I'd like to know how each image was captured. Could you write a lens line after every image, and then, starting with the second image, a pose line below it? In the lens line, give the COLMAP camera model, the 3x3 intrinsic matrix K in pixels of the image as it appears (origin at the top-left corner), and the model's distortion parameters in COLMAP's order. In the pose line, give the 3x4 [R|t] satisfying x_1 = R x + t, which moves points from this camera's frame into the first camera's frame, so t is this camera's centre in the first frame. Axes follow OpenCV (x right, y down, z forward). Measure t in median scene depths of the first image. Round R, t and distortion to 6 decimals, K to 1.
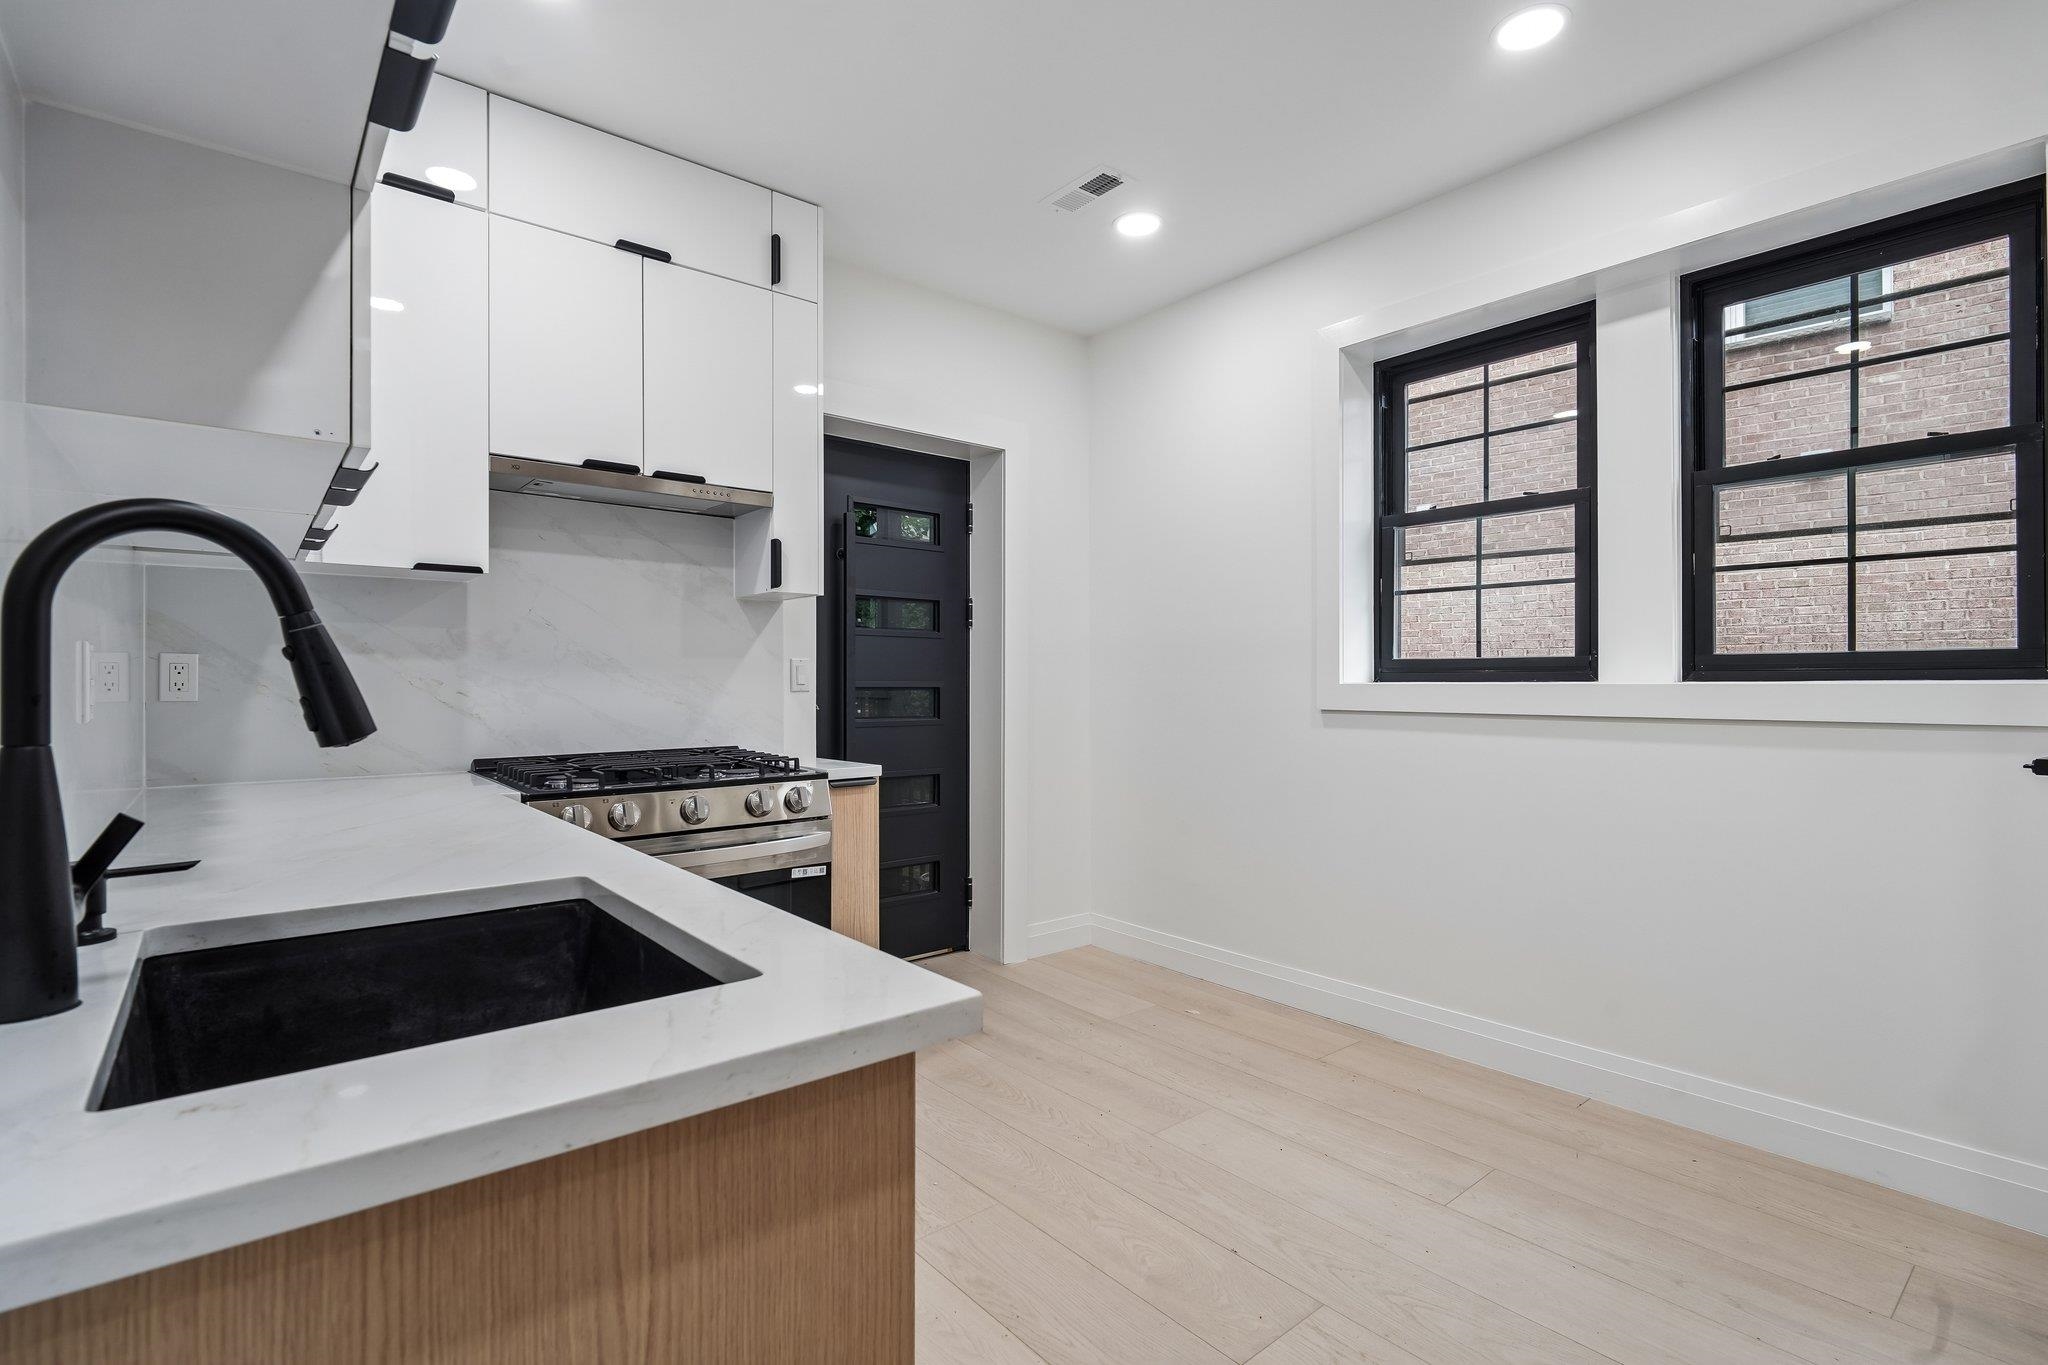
lens RADIAL K [[957.0, 0, 1034.0], [0, 957.0, 650.3], [0, 0, 1]] dist [0.000476, -0.000837]
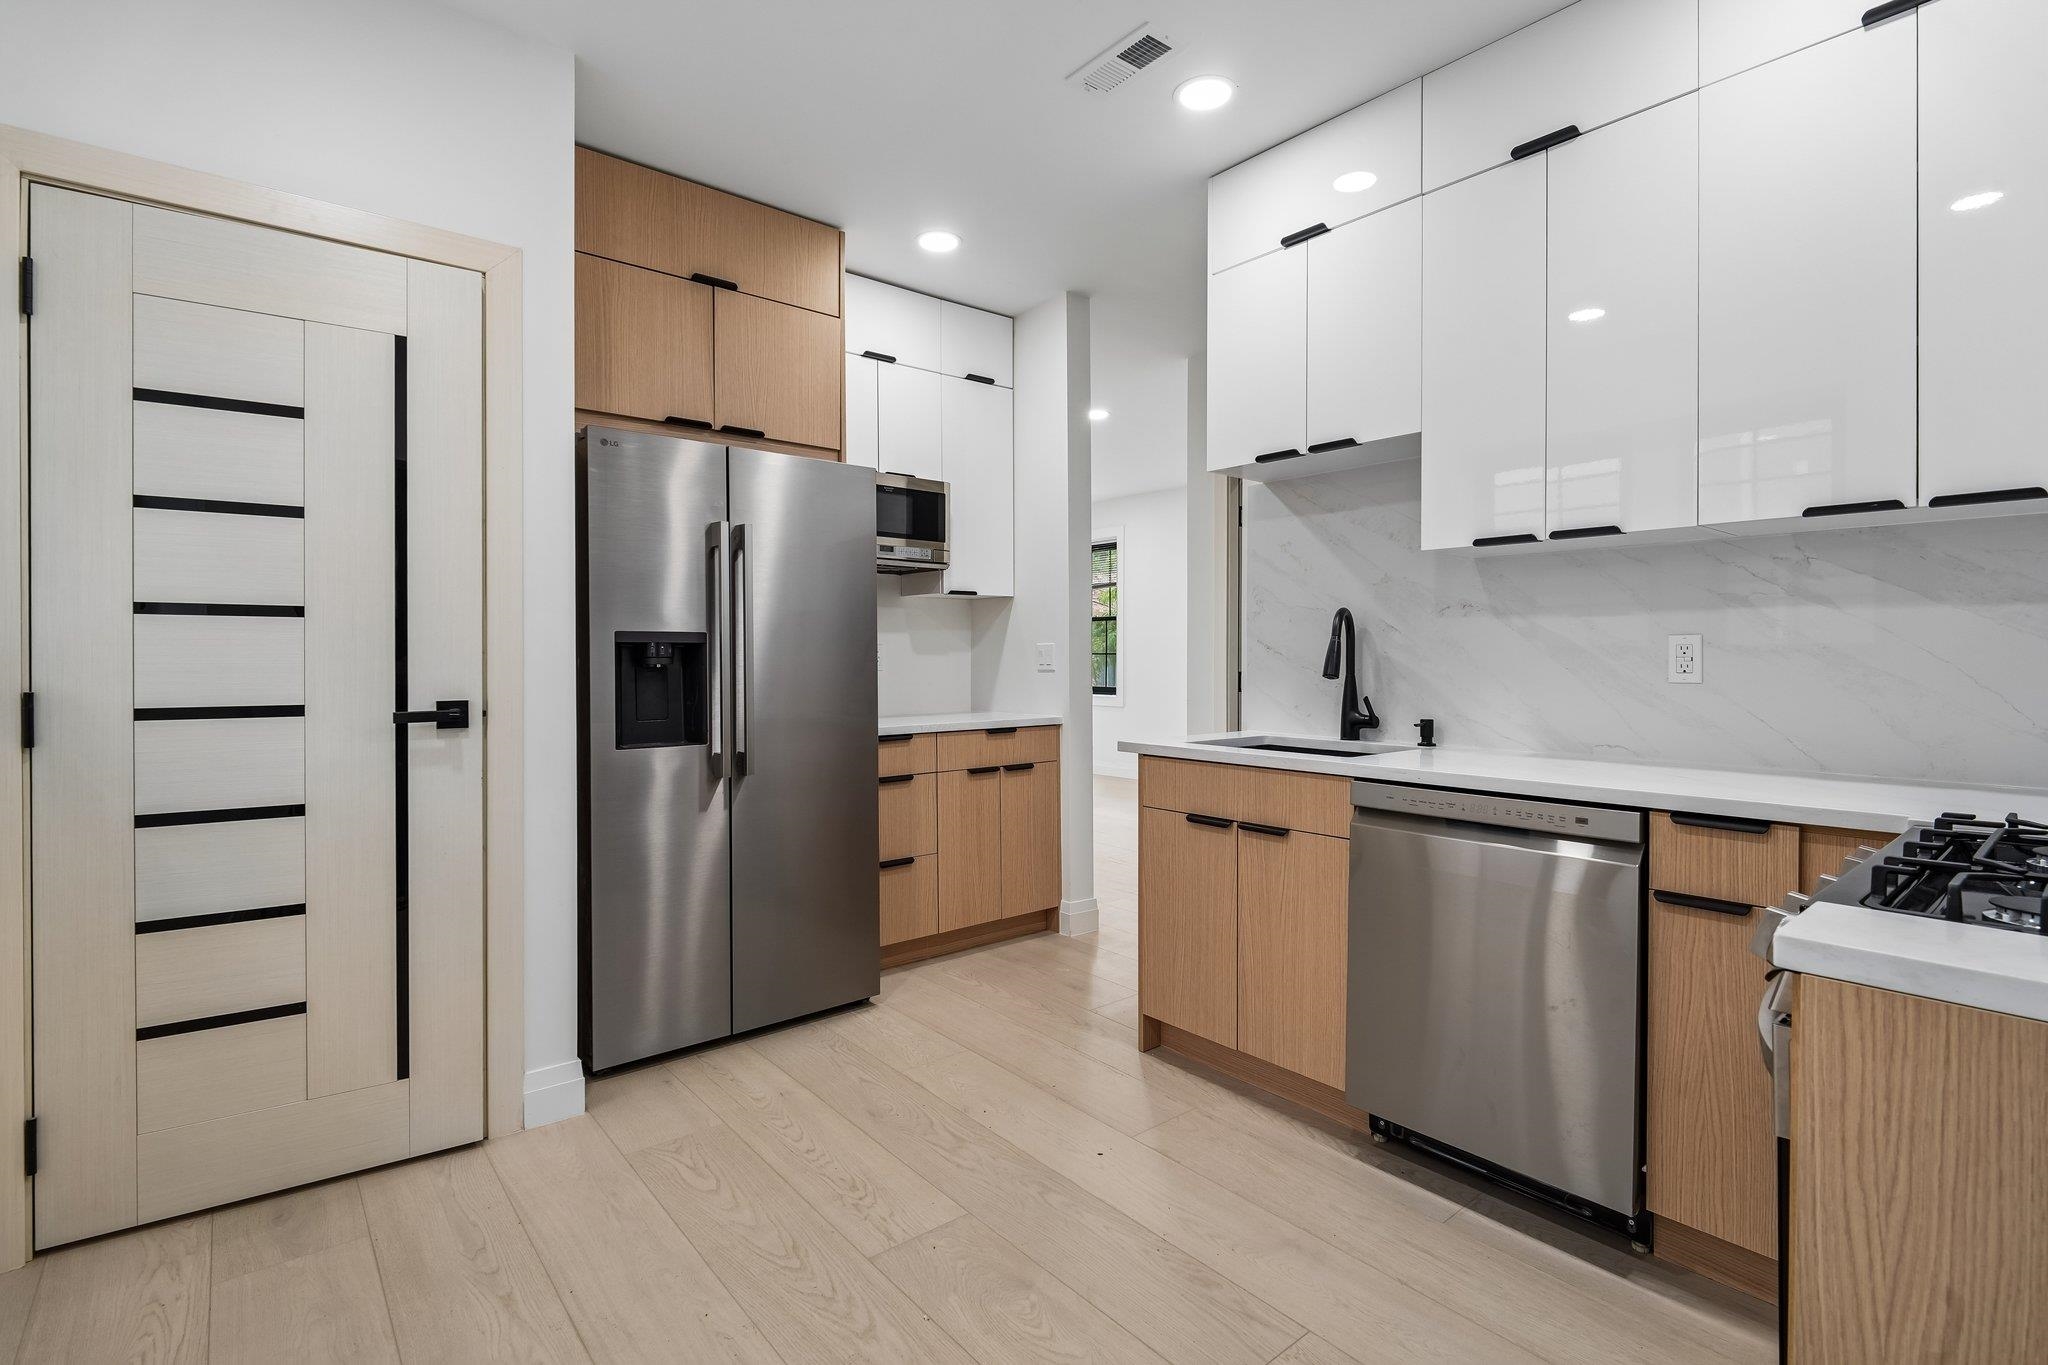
lens RADIAL K [[957.0, 0, 1034.0], [0, 957.0, 650.3], [0, 0, 1]] dist [0.000476, -0.000837]
pose [[-0.999988, 0.002340, -0.004294, 0.087345], [0.002508, 0.999212, -0.039609, 0.044396], [0.004198, -0.039619, -0.999206, 1.455252]]
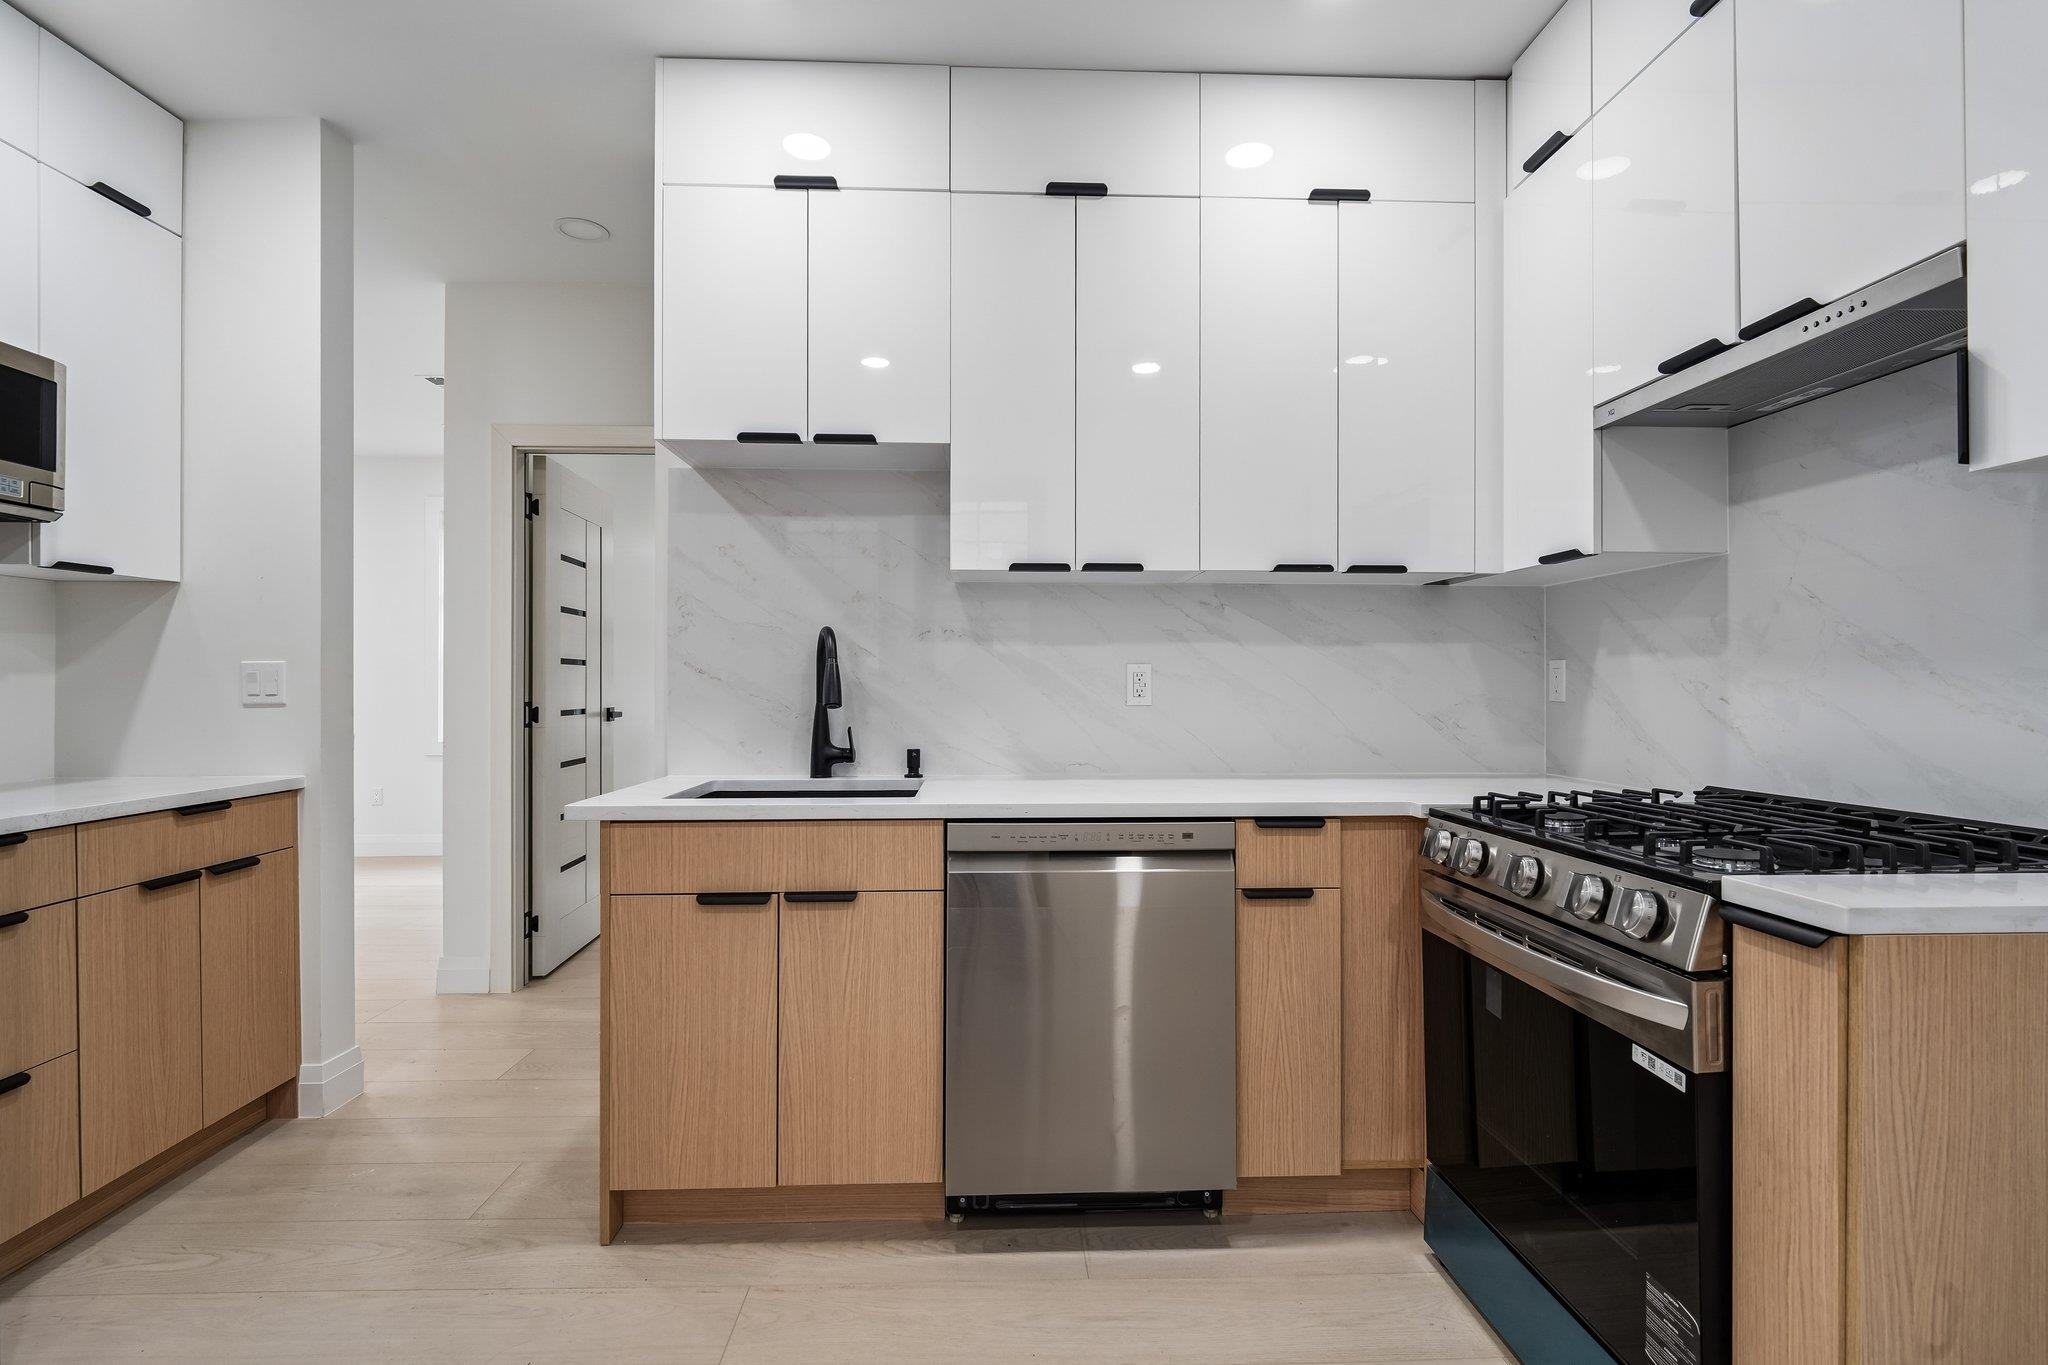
lens RADIAL K [[946.7, 0, 1027.9], [0, 946.7, 675.5], [0, 0, 1]] dist [-0.000238, -0.001053]
pose [[-0.609872, -0.005781, -0.792479, 0.366858], [0.027650, 0.999209, -0.028568, 0.034005], [0.792017, -0.039335, -0.609230, 1.081251]]
